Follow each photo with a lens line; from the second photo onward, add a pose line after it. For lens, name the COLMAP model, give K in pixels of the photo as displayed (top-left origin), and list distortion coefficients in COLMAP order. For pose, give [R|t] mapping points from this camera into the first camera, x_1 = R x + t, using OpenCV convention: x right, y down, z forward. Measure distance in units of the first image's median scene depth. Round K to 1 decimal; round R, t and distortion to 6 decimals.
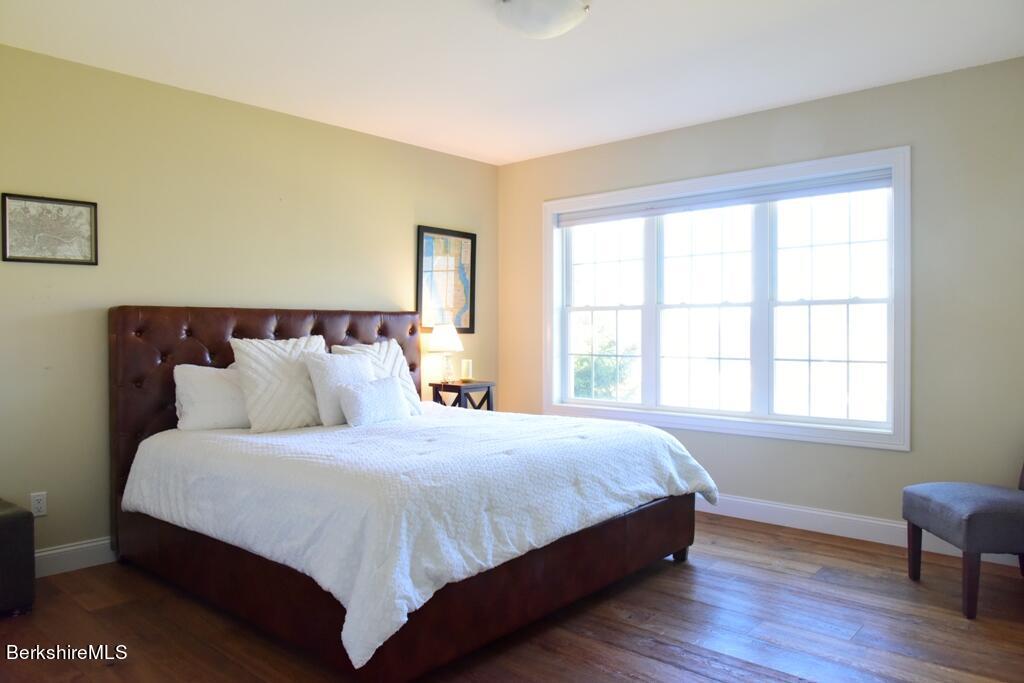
lens RADIAL K [[703.0, 0, 512.0], [0, 703.0, 341.5], [0, 0, 1]] dist [-0.031249, -0.000548]
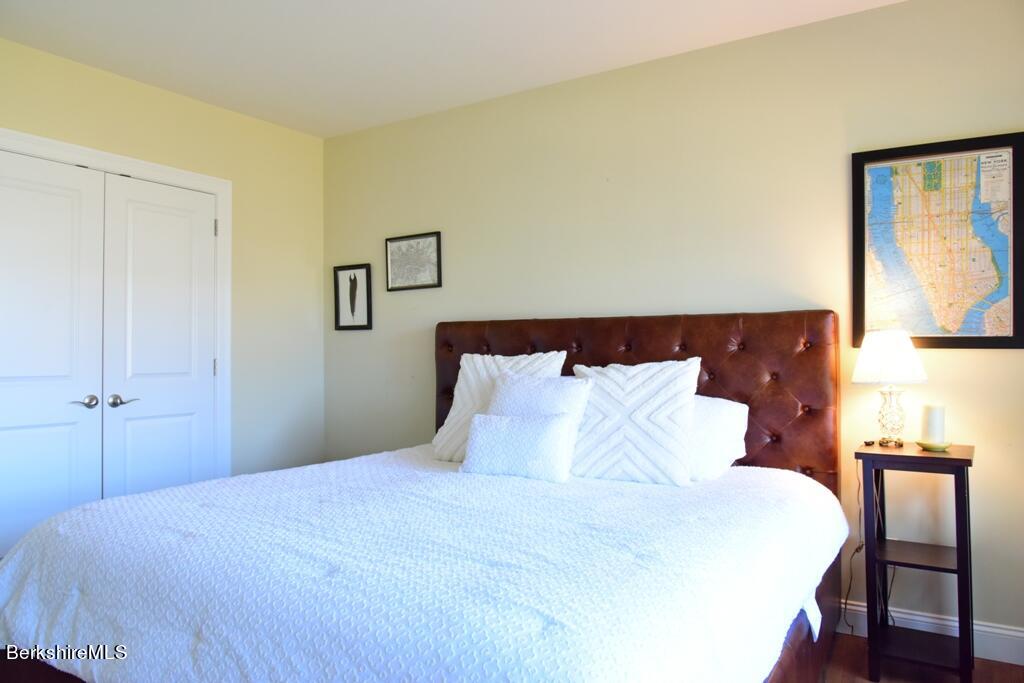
lens RADIAL K [[703.0, 0, 512.0], [0, 703.0, 341.5], [0, 0, 1]] dist [-0.031249, -0.000548]
pose [[0.159090, -0.005915, -0.987246, 0.537735], [-0.008301, 0.999939, -0.007328, -0.015266], [0.987229, 0.009361, 0.159032, 0.942525]]
